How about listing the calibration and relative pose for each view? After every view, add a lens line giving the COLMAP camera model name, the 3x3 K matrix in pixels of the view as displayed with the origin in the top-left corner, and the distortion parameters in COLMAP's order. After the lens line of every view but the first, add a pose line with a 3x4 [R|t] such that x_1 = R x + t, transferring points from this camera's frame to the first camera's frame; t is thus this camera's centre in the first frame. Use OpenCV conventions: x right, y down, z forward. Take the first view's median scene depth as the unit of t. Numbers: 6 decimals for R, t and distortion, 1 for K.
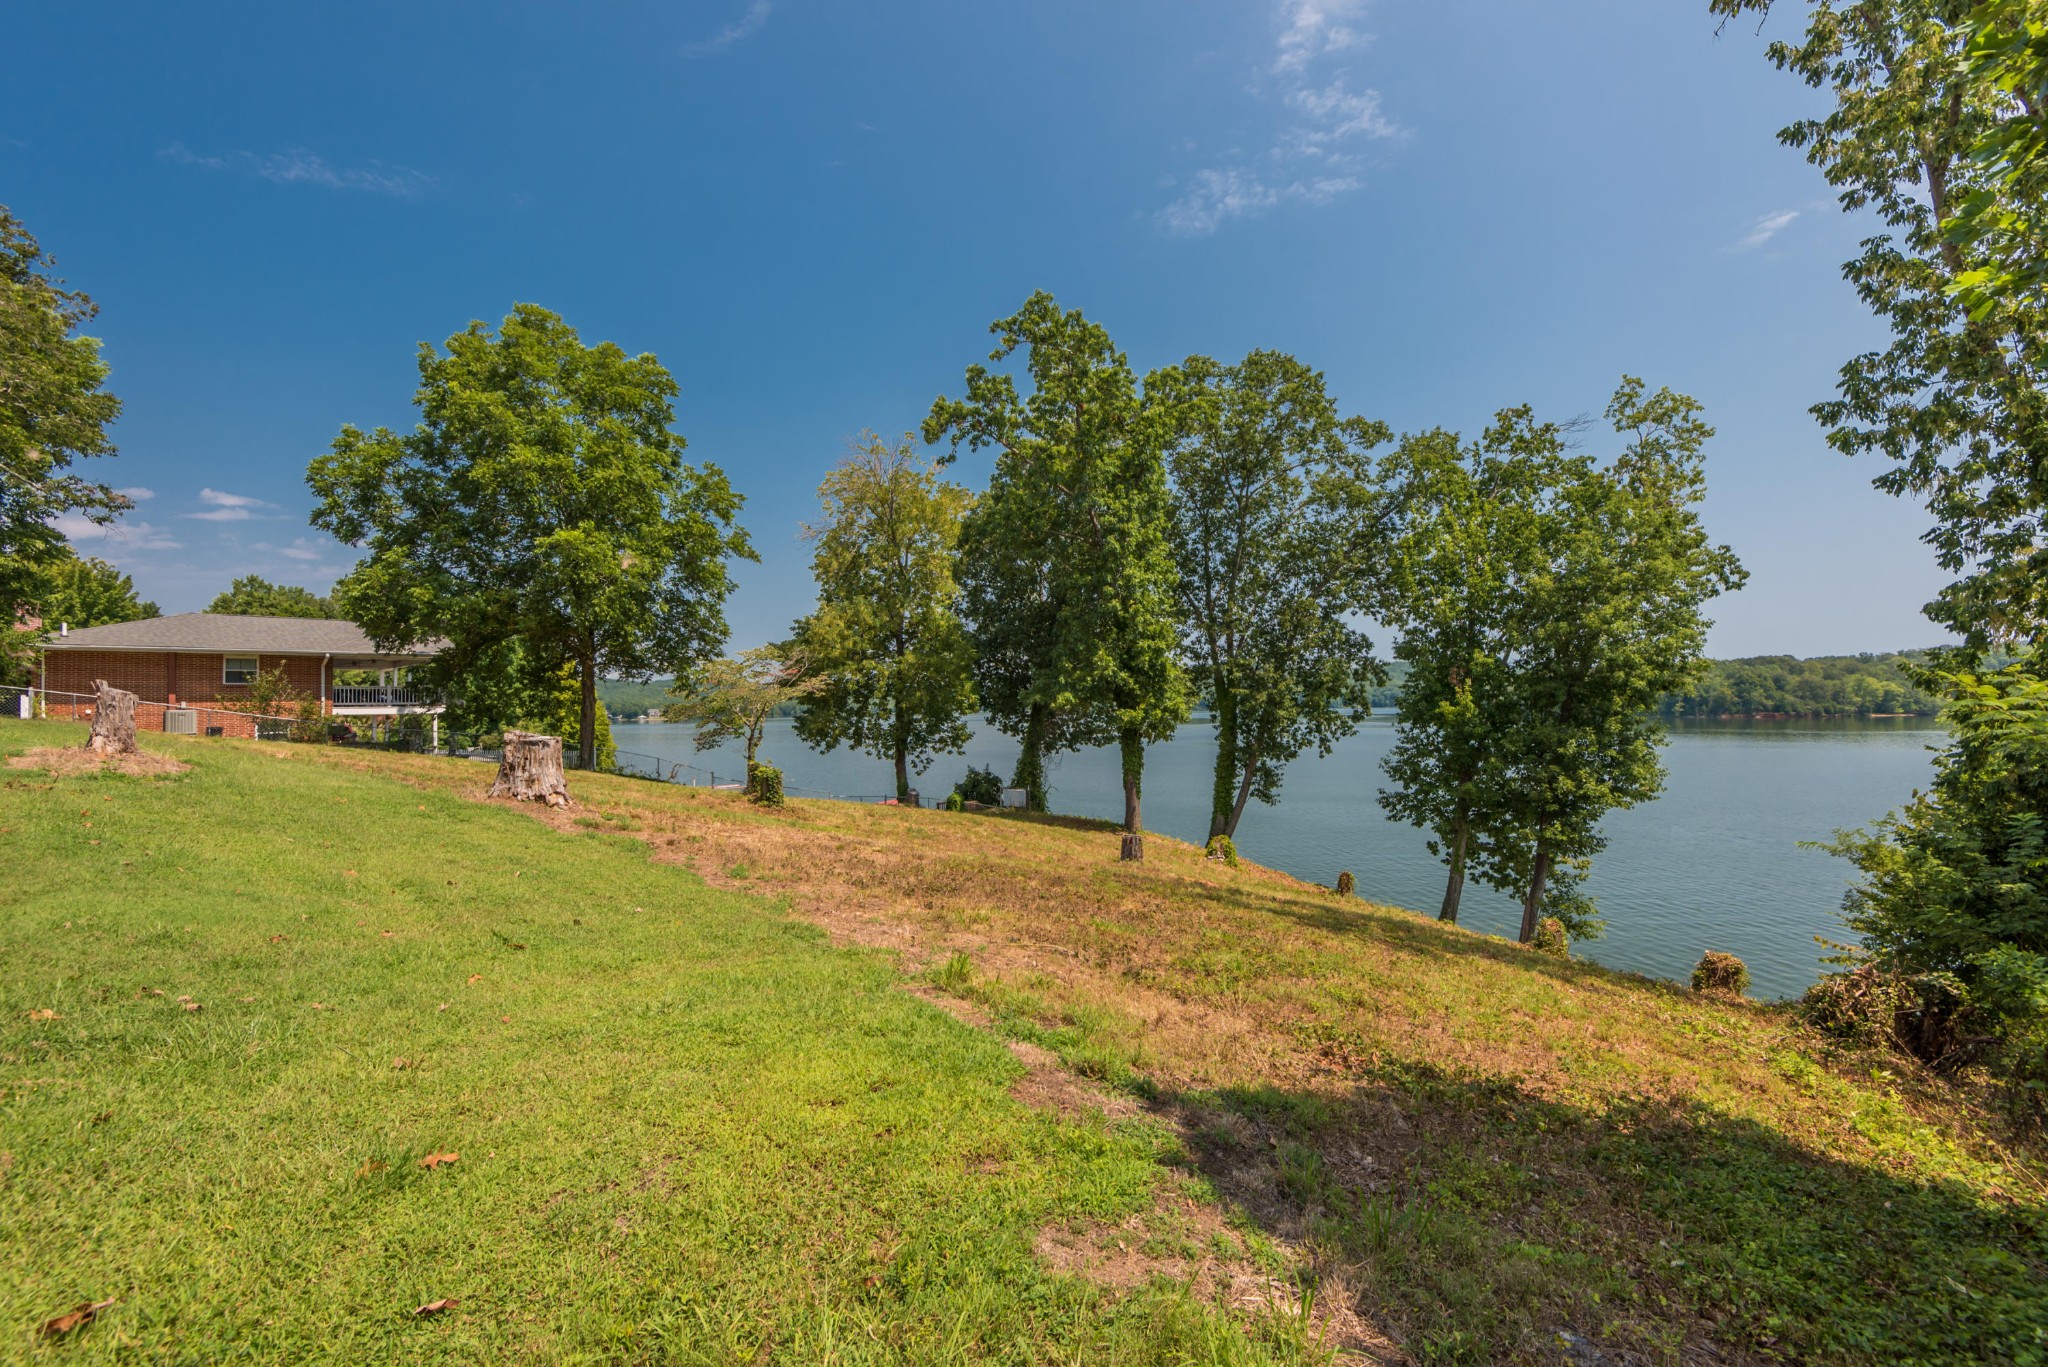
lens RADIAL K [[919.9, 0, 1020.7], [0, 919.9, 681.1], [0, 0, 1]] dist [0.041672, -0.029910]
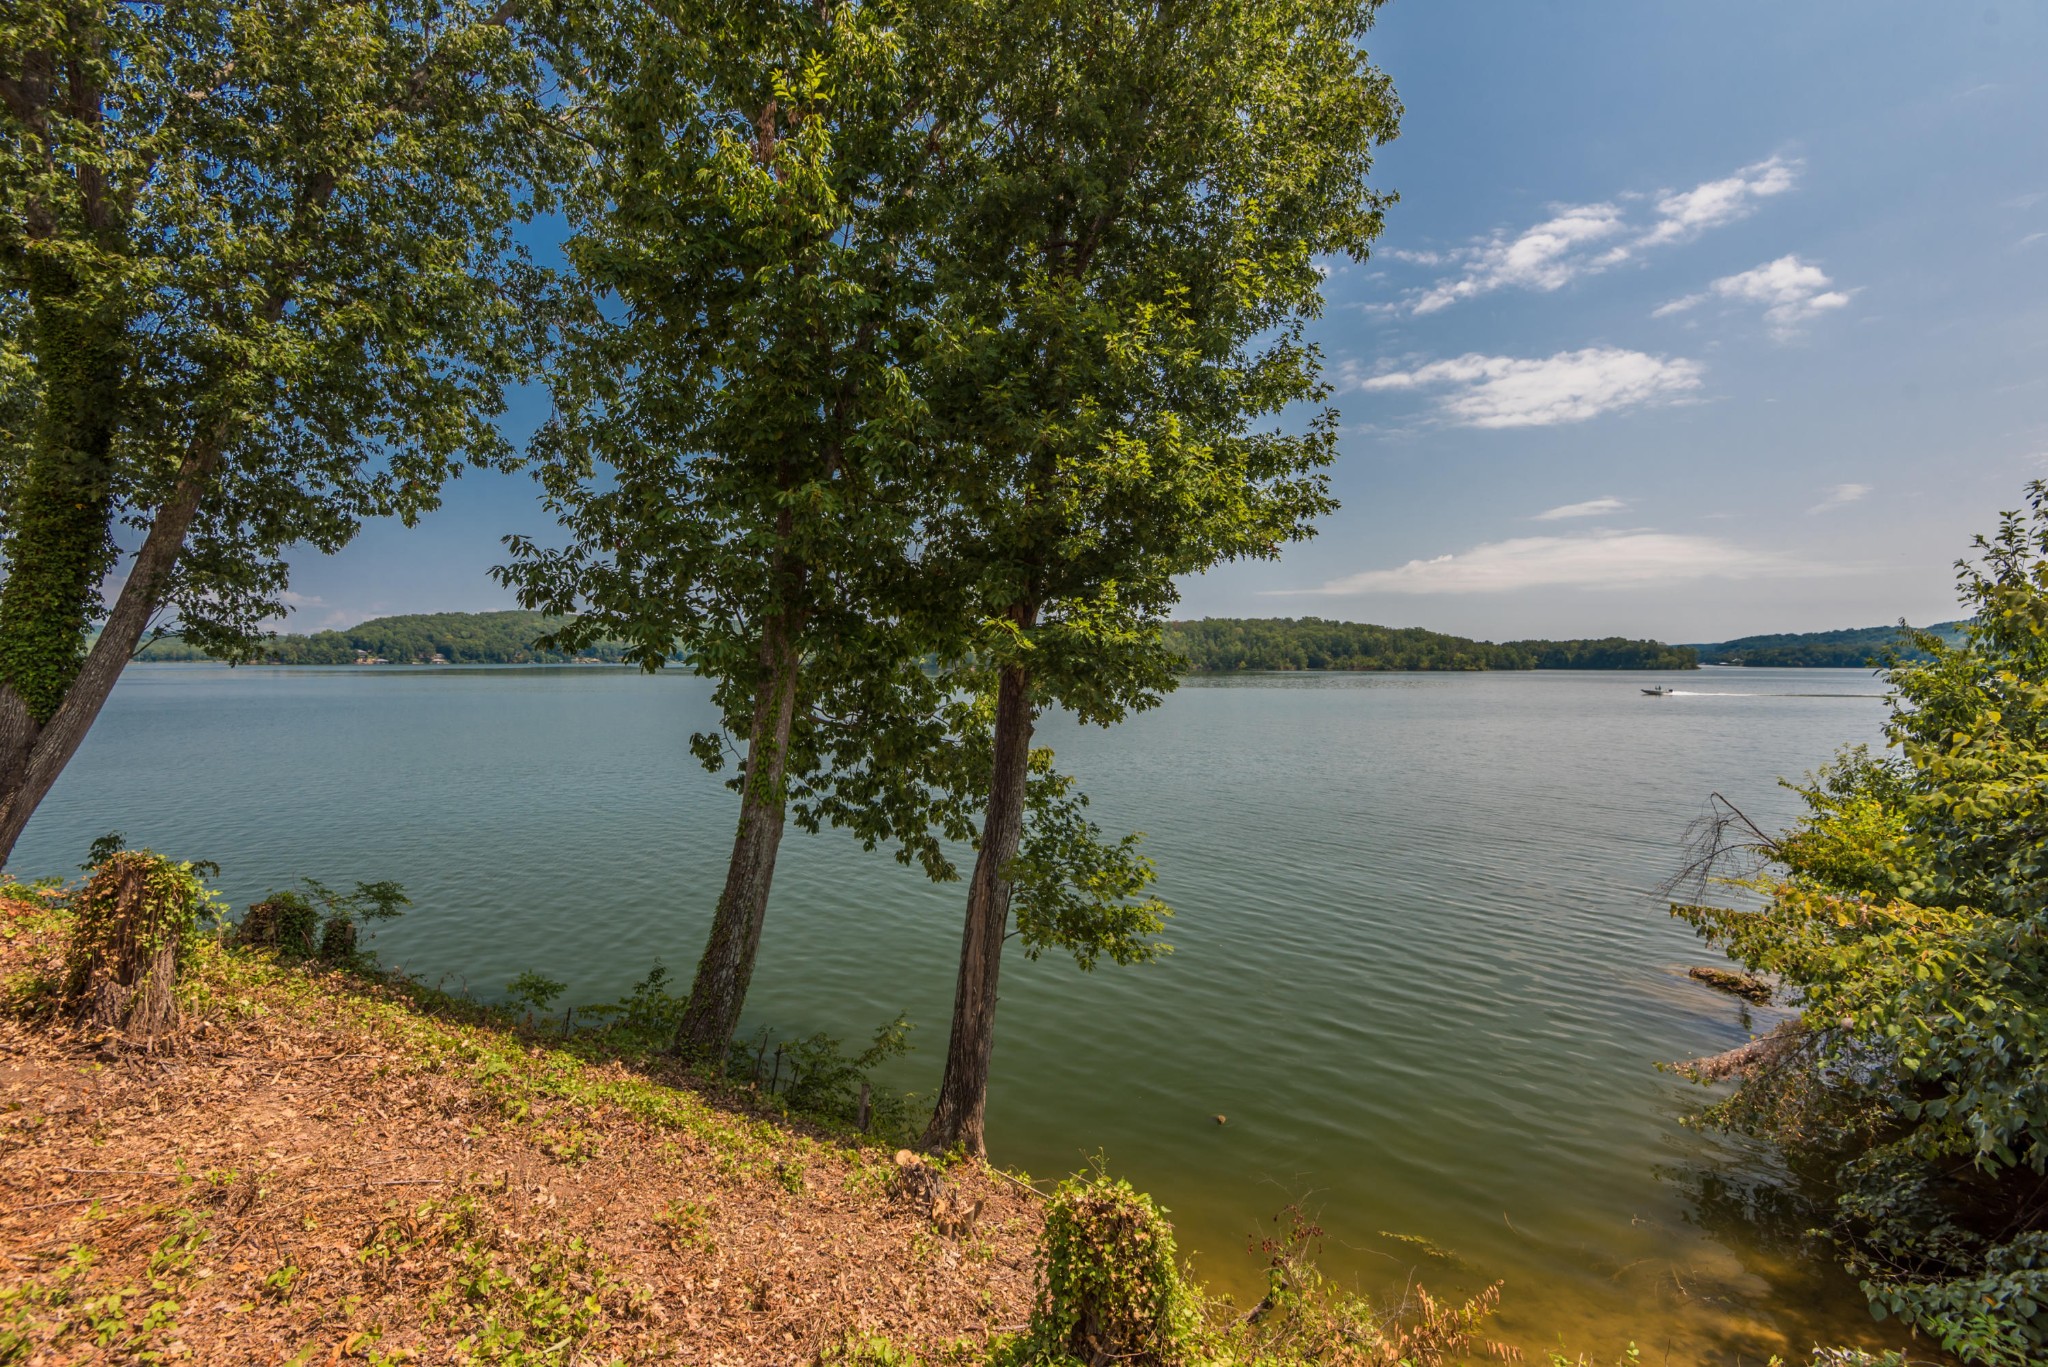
lens RADIAL K [[919.9, 0, 1020.7], [0, 919.9, 681.1], [0, 0, 1]] dist [0.041672, -0.029910]
pose [[0.758744, 0.000804, 0.651388, 0.322705], [-0.030368, 0.998956, 0.034140, 0.146716], [-0.650681, -0.045685, 0.757976, 0.688230]]
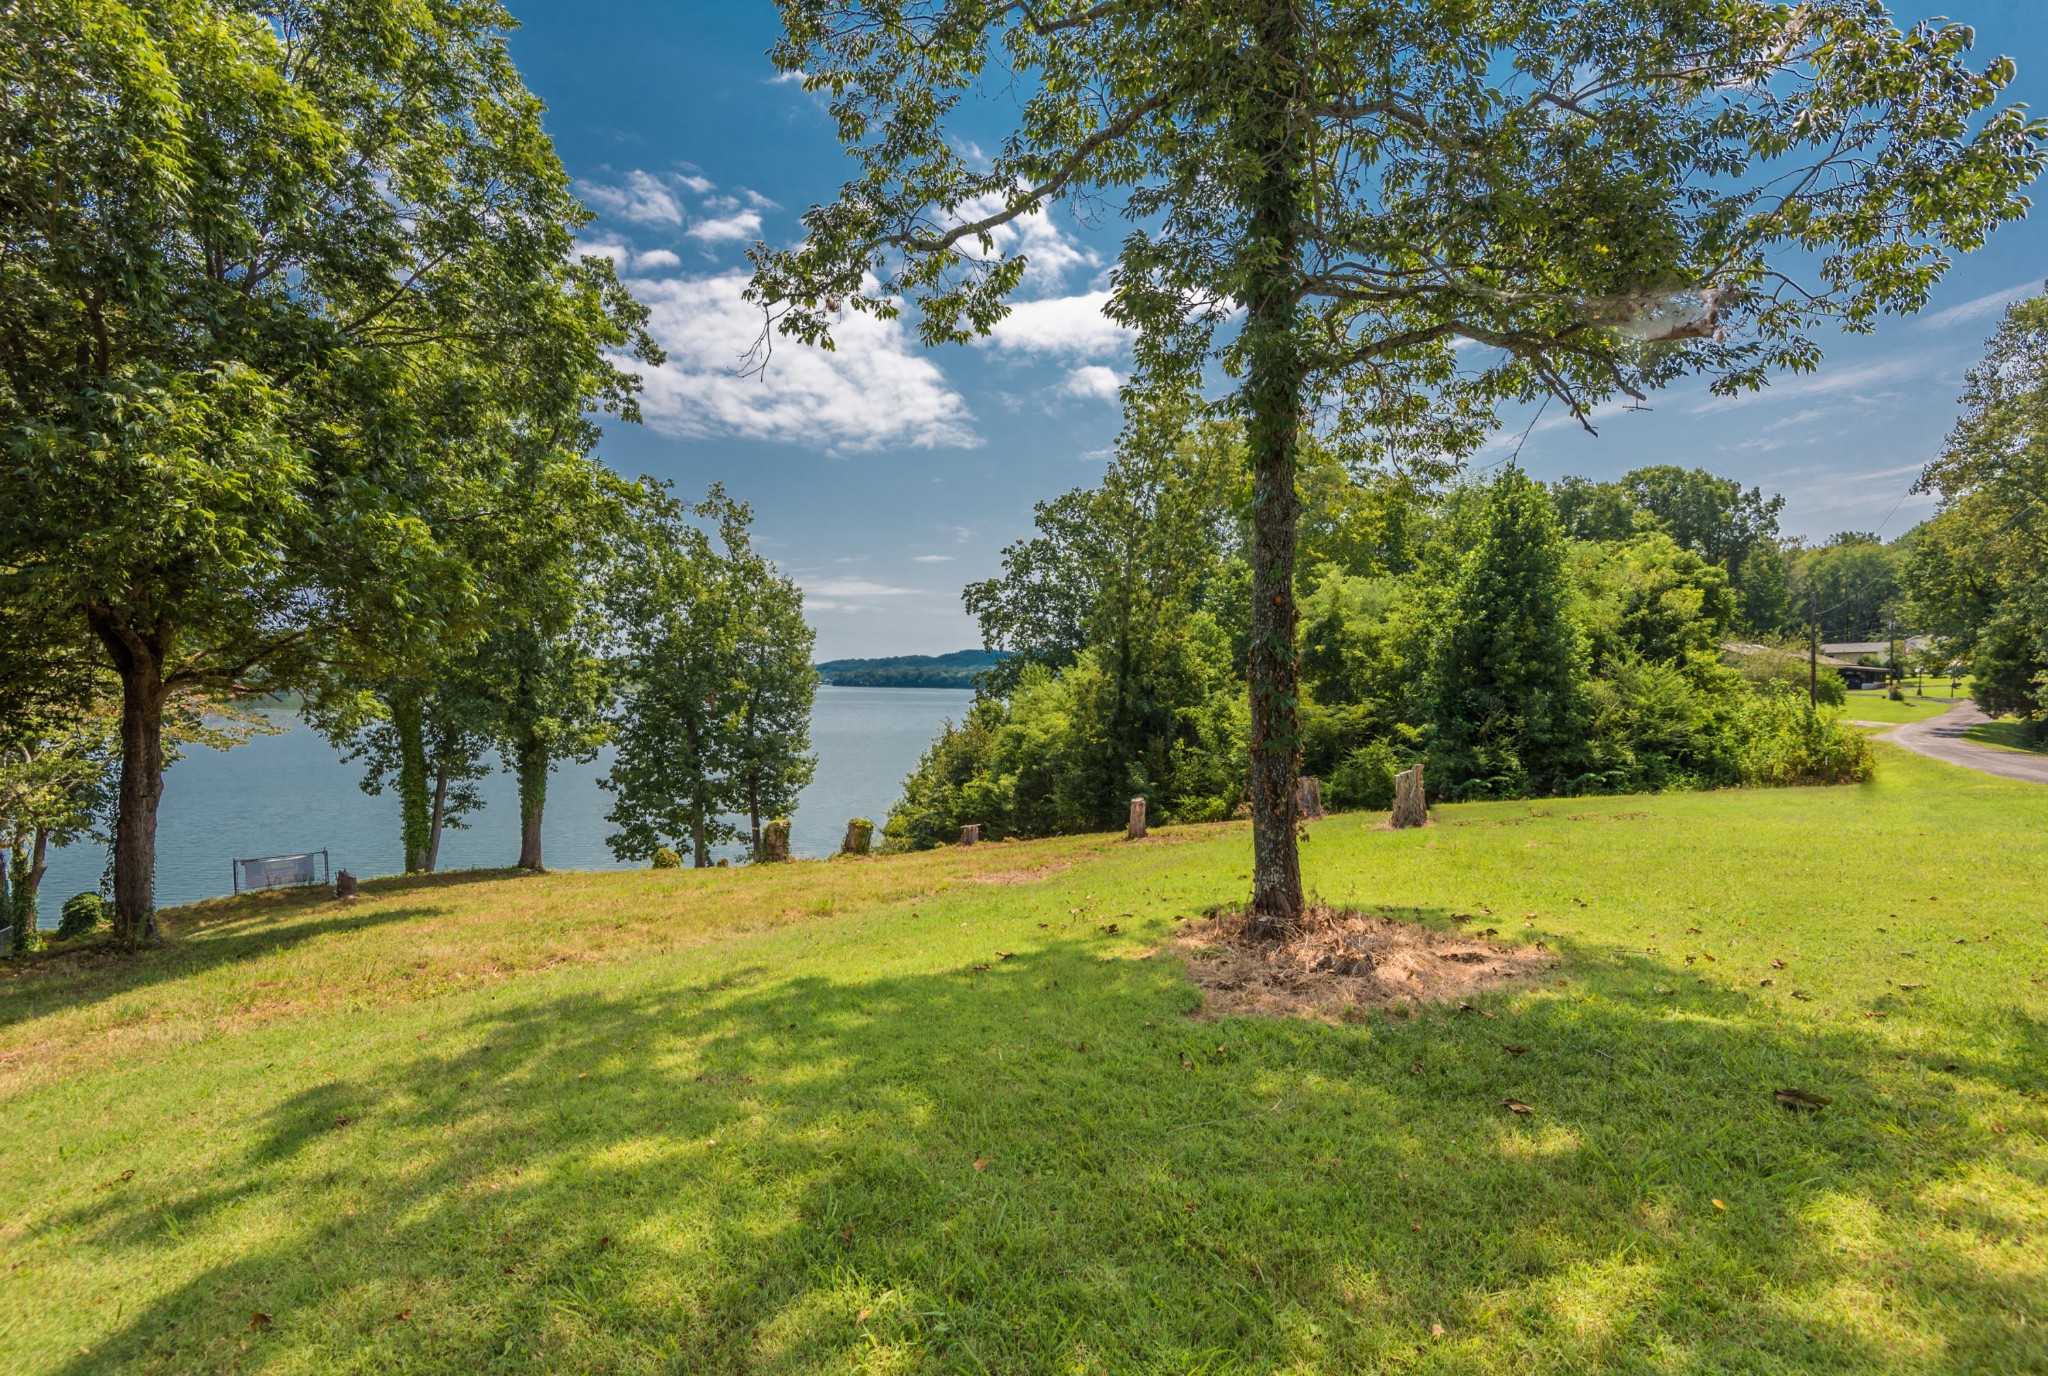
lens RADIAL K [[919.9, 0, 1020.7], [0, 919.9, 685.6], [0, 0, 1]] dist [0.041672, -0.029910]
pose [[-0.000051, 0.008336, 0.999965, -0.775116], [-0.040238, 0.999155, -0.008331, -0.026794], [-0.999190, -0.040237, 0.000285, 0.546609]]
